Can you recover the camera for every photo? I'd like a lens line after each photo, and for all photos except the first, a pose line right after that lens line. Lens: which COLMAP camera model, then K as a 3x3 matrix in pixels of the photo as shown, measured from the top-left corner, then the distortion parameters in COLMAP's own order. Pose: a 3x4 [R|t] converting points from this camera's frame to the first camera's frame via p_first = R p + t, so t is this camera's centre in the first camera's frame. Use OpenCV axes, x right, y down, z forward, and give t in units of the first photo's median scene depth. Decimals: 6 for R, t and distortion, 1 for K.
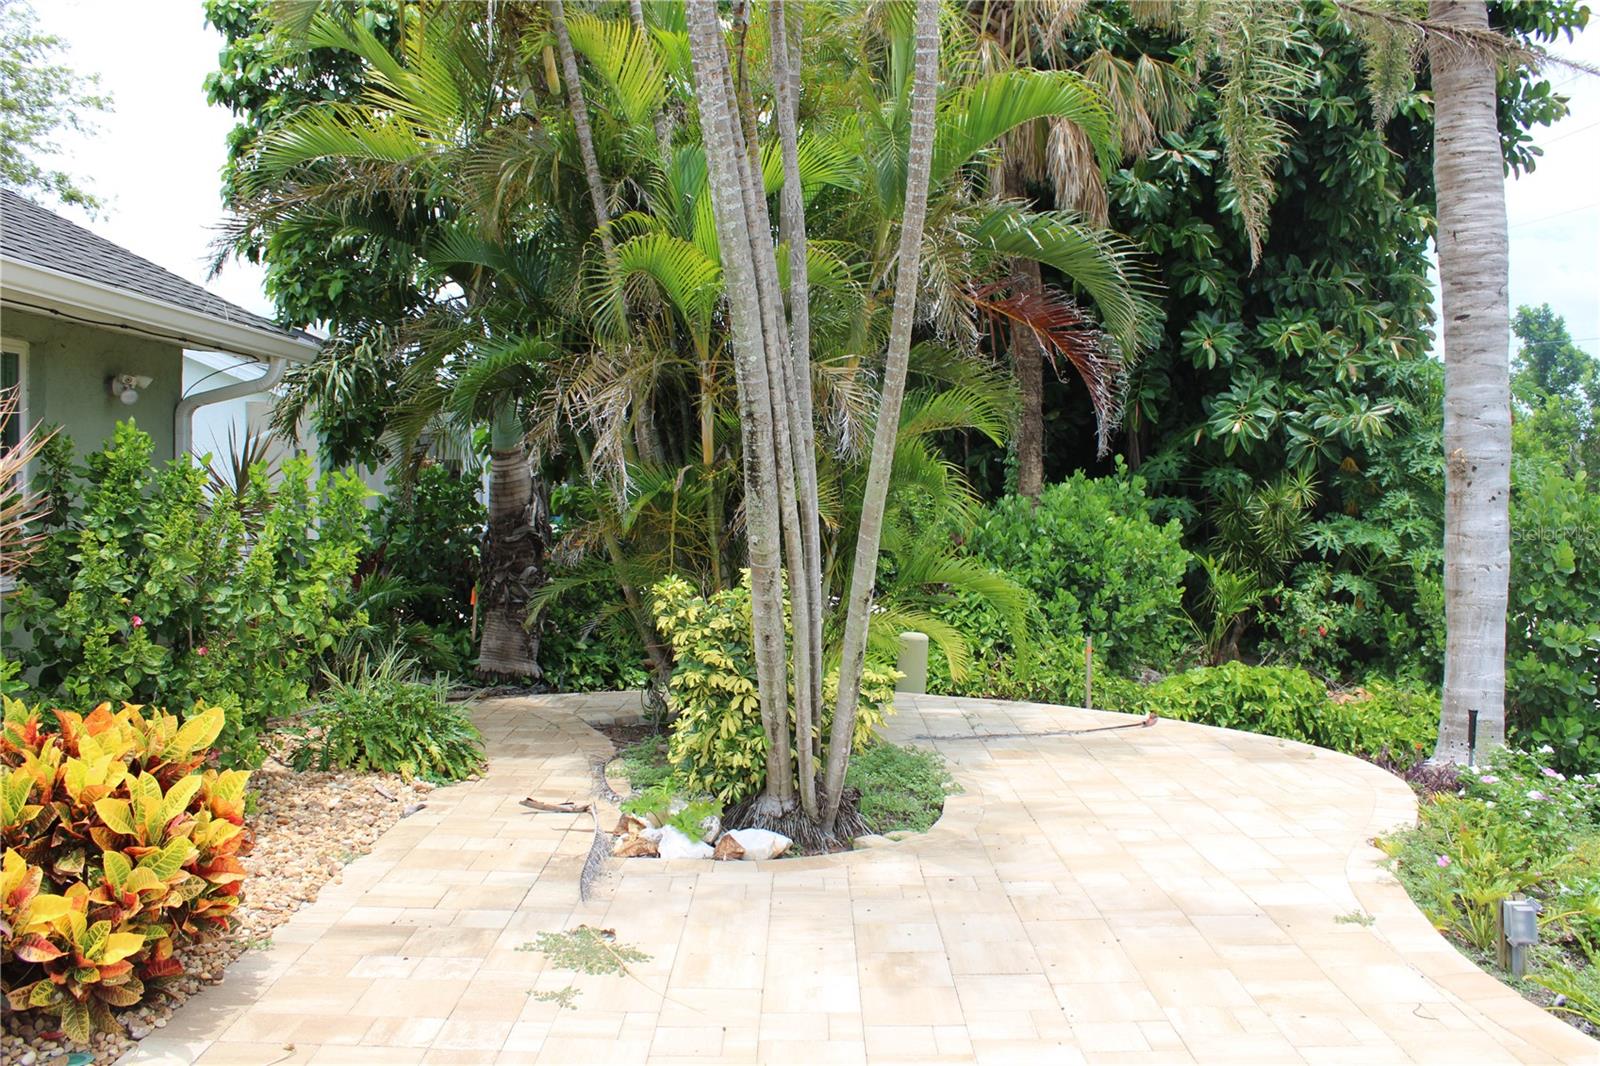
lens RADIAL K [[1343.3, 0, 822.0], [0, 1343.3, 509.5], [0, 0, 1]] dist [-0.151235, 0.134897]
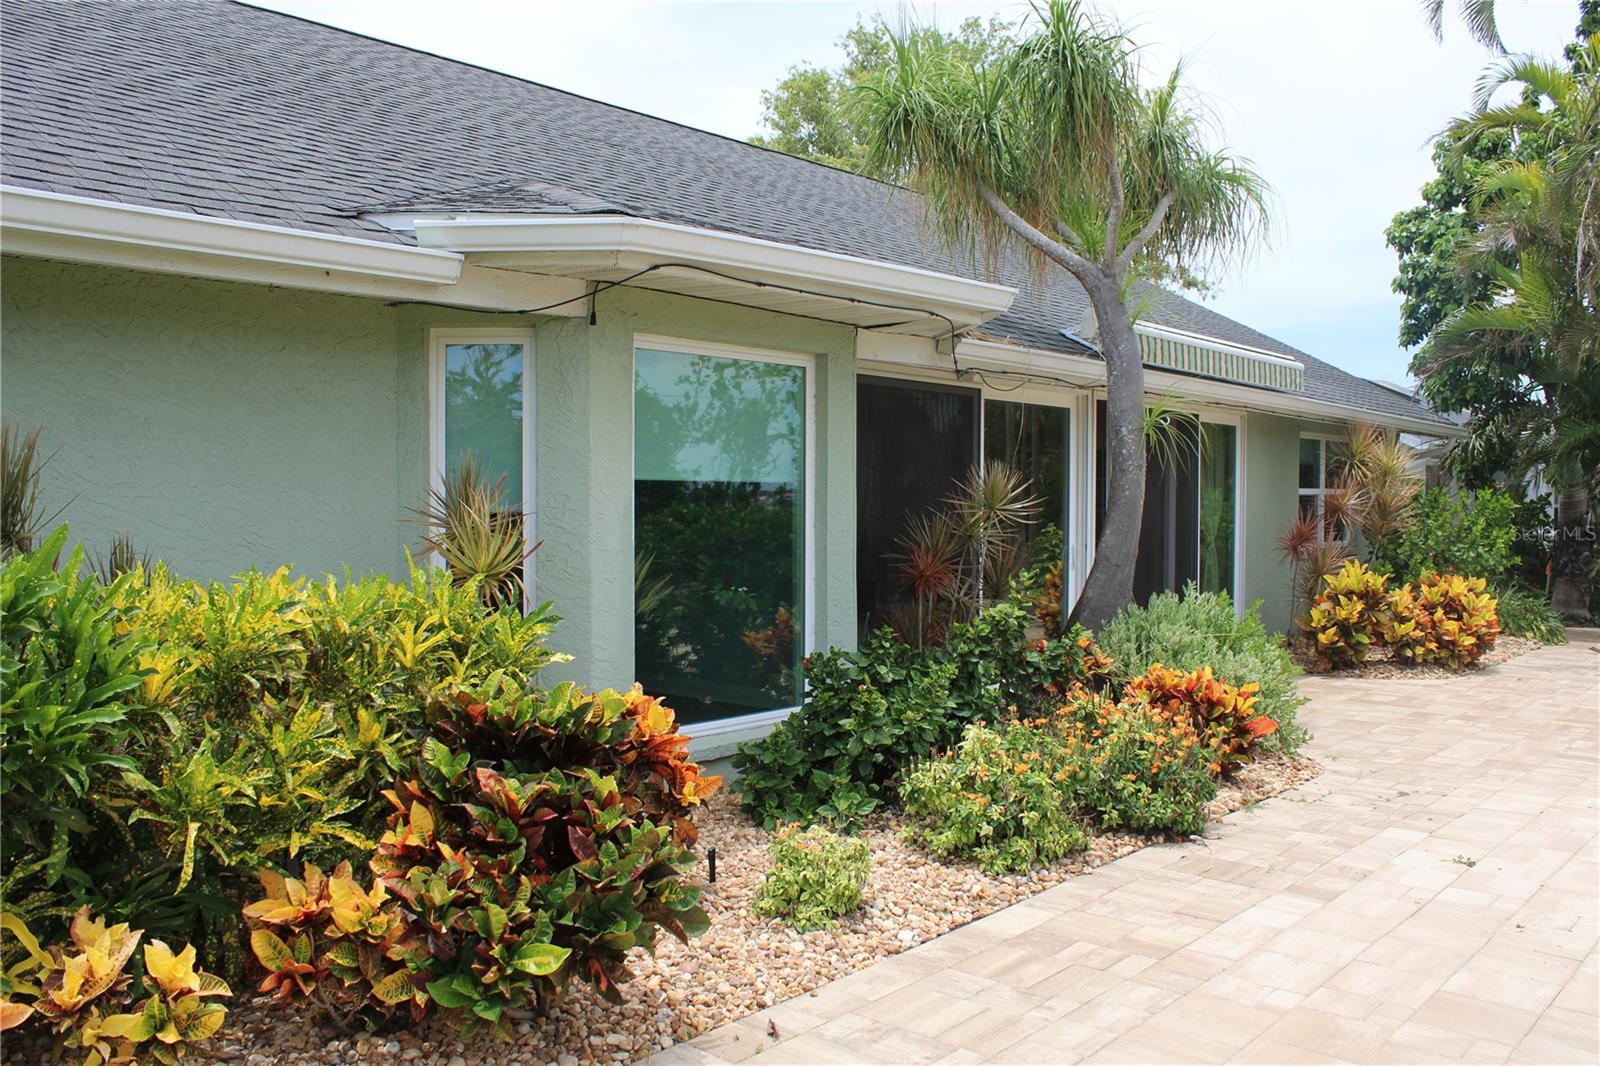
lens RADIAL K [[1343.3, 0, 822.0], [0, 1343.3, 509.5], [0, 0, 1]] dist [-0.151235, 0.134897]
pose [[0.747496, 0.011468, -0.664167, 0.152486], [-0.018647, 0.999819, -0.003723, 0.014116], [0.664005, 0.015167, 0.747575, -0.907808]]
